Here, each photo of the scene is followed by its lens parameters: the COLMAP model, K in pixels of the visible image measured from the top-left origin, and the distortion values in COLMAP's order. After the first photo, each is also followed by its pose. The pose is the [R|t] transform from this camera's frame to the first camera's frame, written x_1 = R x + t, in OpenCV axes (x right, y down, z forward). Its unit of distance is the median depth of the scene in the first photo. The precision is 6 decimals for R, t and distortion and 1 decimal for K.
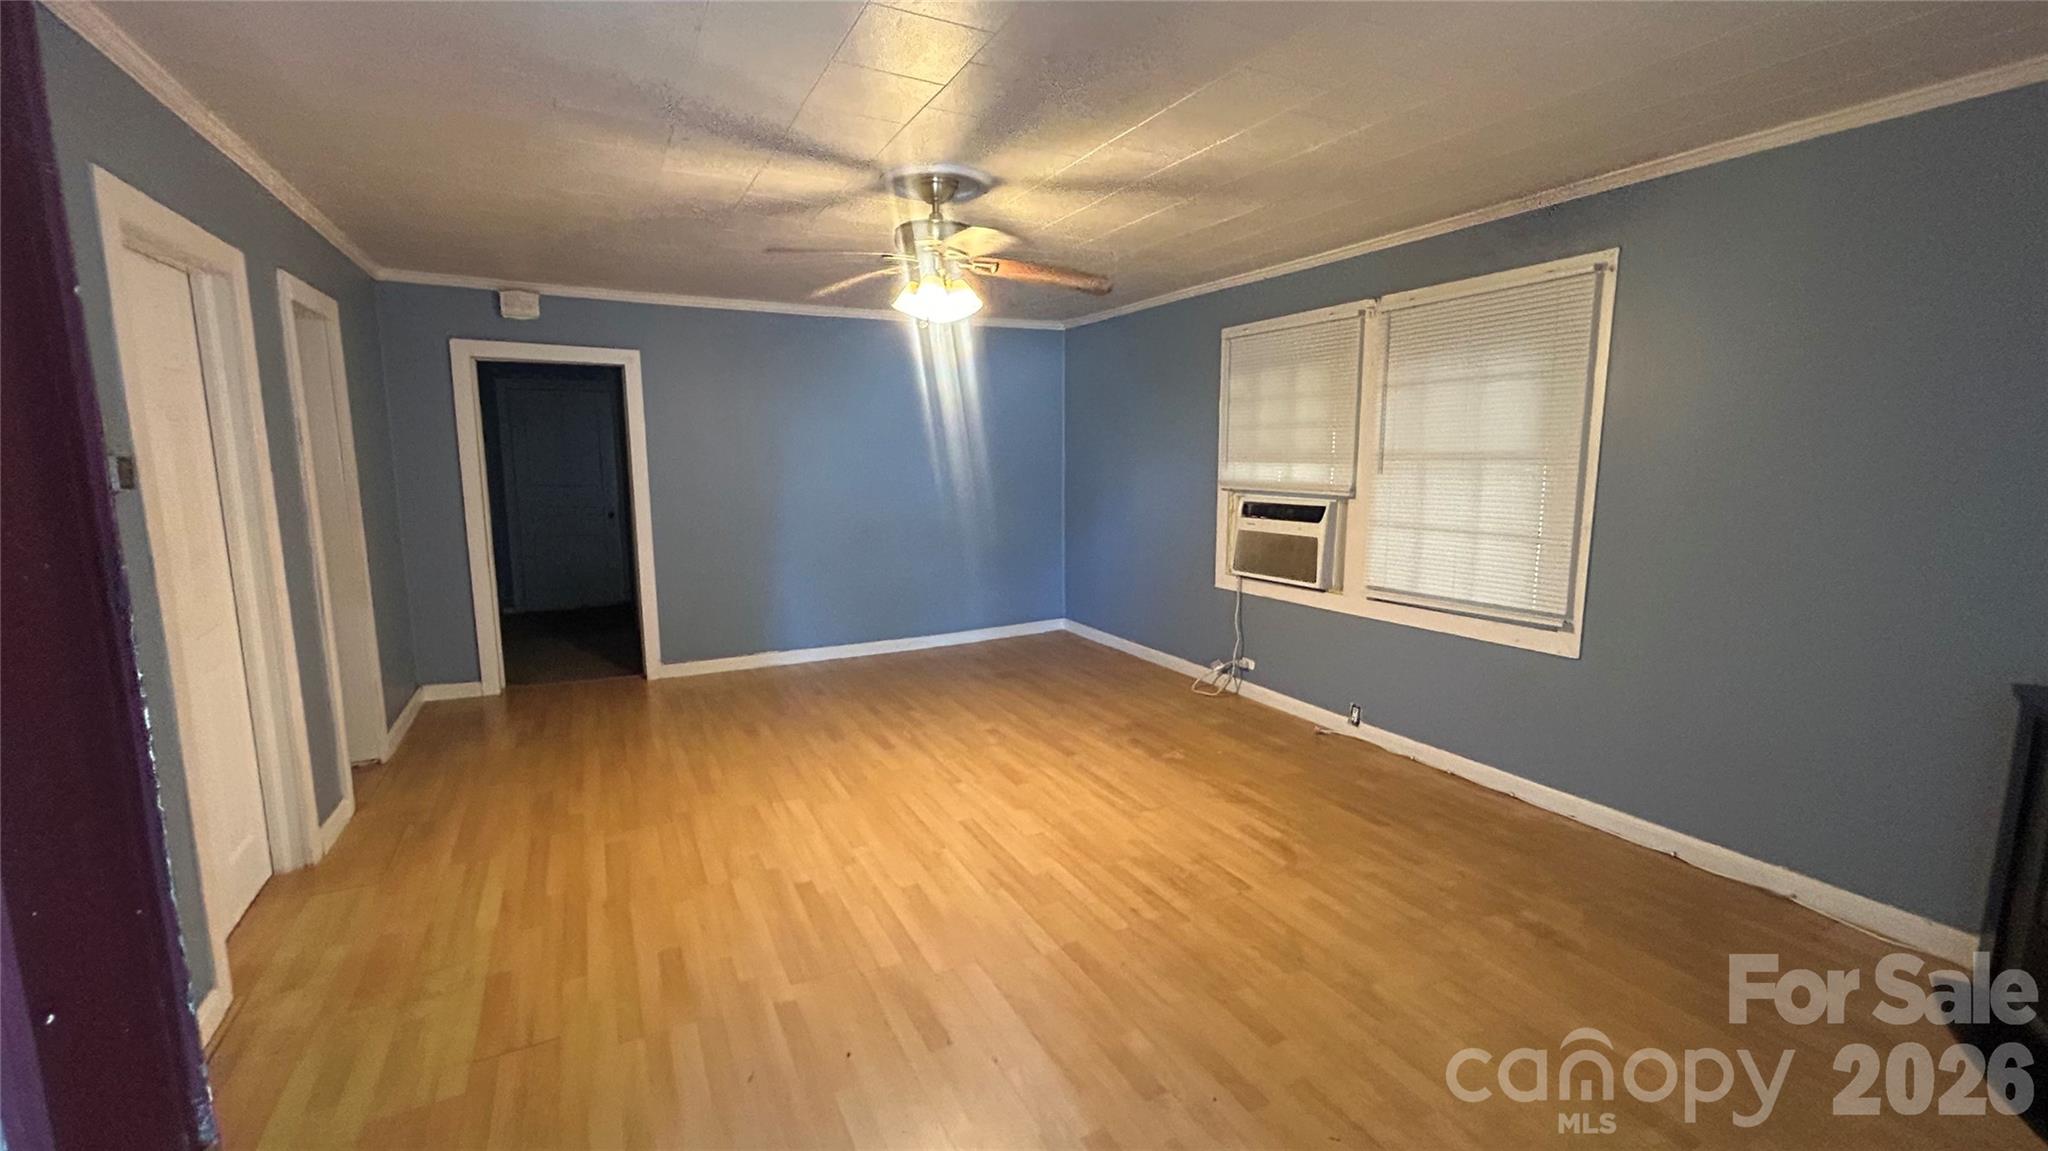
lens RADIAL K [[828.7, 0, 1019.8], [0, 828.7, 575.0], [0, 0, 1]] dist [0.002841, -0.000027]
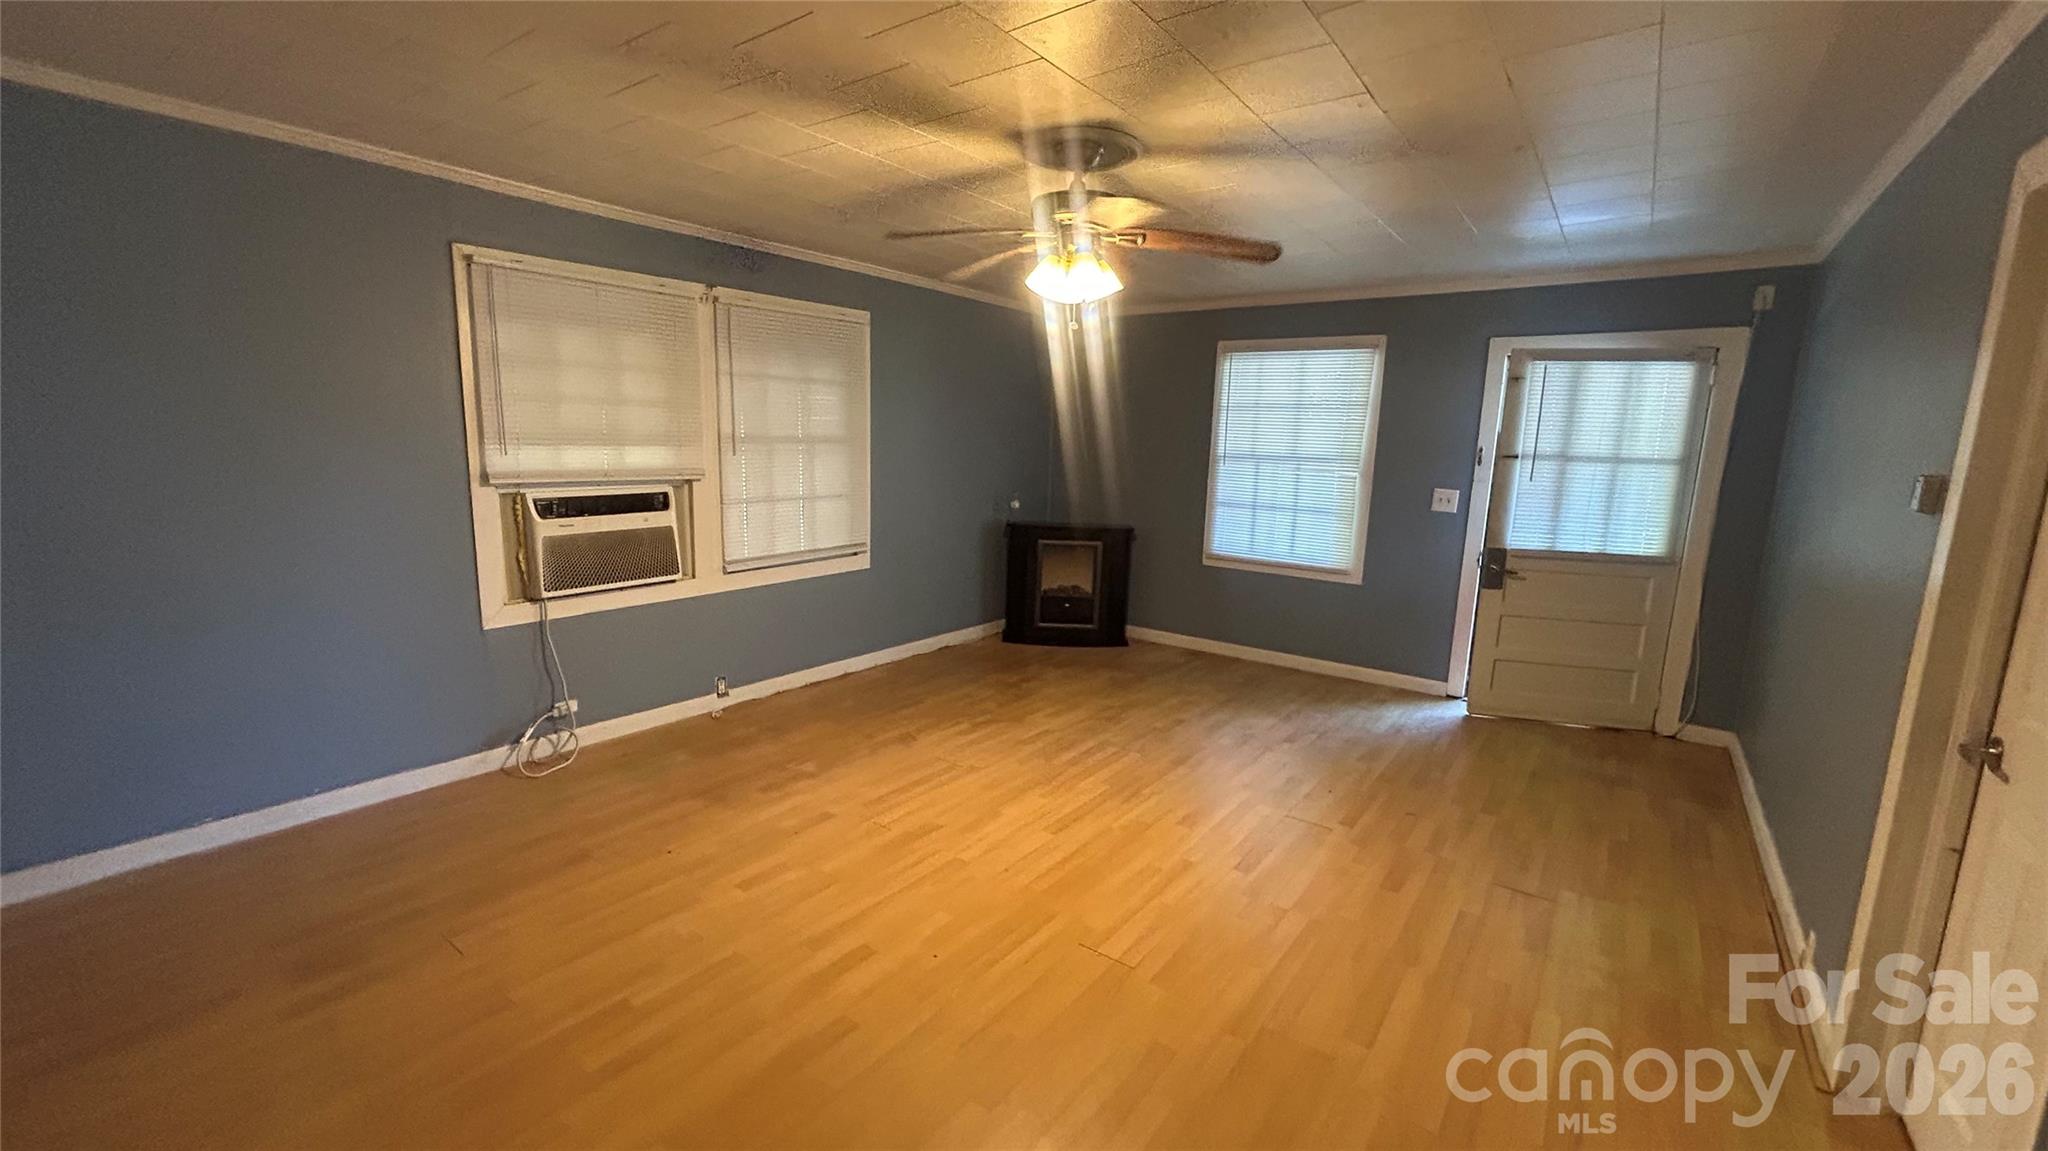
lens RADIAL K [[828.7, 0, 1019.4], [0, 828.7, 572.3], [0, 0, 1]] dist [0.002841, -0.000027]
pose [[-0.432589, -0.155739, 0.888038, -0.739824], [0.108404, 0.968838, 0.222715, -0.182247], [-0.895050, 0.192611, -0.402226, 1.178510]]
